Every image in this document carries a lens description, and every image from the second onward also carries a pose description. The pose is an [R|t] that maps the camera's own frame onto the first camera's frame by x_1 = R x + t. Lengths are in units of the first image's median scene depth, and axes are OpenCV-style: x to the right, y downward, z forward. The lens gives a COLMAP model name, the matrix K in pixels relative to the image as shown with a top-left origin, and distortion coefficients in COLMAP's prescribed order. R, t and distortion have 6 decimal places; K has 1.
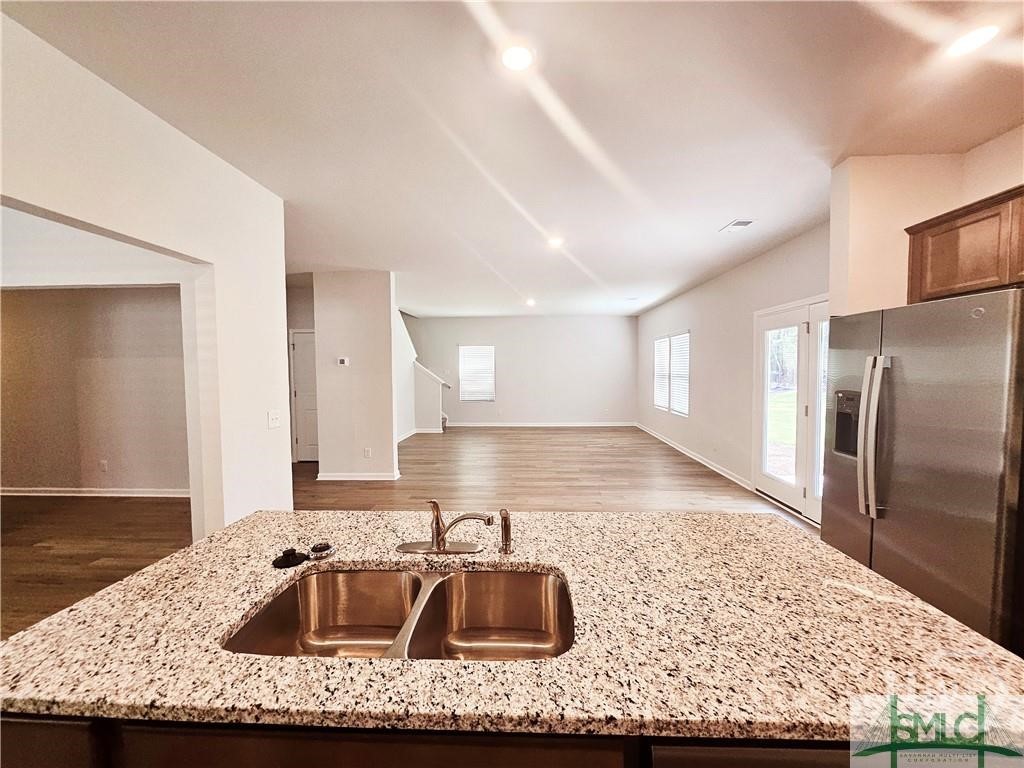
lens RADIAL K [[400.0, 0, 519.0], [0, 400.0, 386.1], [0, 0, 1]] dist [0.000728, -0.000038]
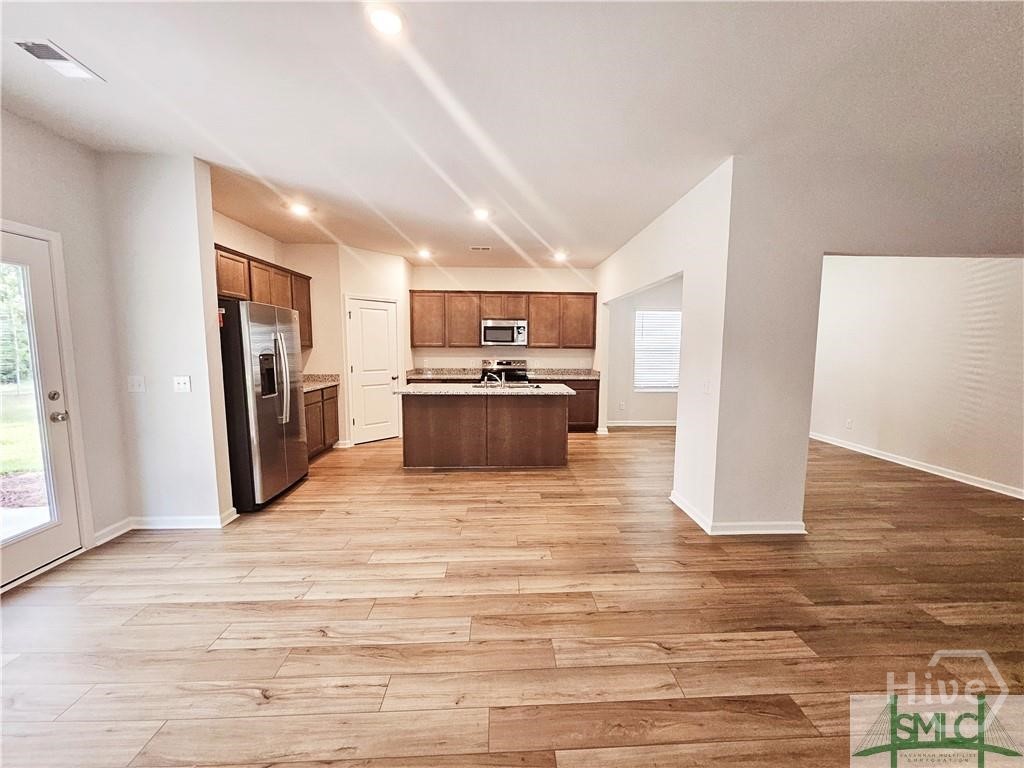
lens RADIAL K [[400.0, 0, 519.0], [0, 400.0, 386.1], [0, 0, 1]] dist [0.000728, -0.000038]
pose [[-0.996527, 0.009241, -0.082754, -0.010564], [-0.002765, 0.989602, 0.143803, -0.072398], [0.083223, 0.143533, -0.986140, 2.028599]]
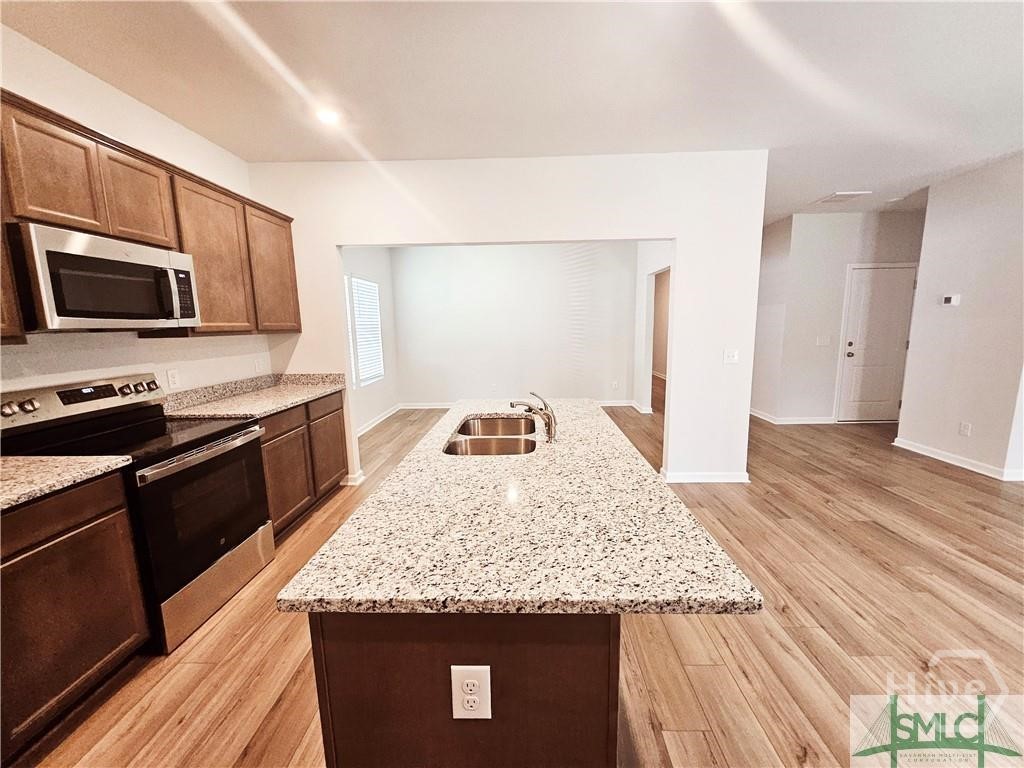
lens RADIAL K [[400.0, 0, 519.0], [0, 400.0, 386.1], [0, 0, 1]] dist [0.000728, -0.000038]
pose [[0.008706, 0.156267, -0.987676, 0.562588], [-0.024033, 0.987461, 0.156021, -0.001053], [0.999673, 0.022379, 0.012353, 0.362934]]
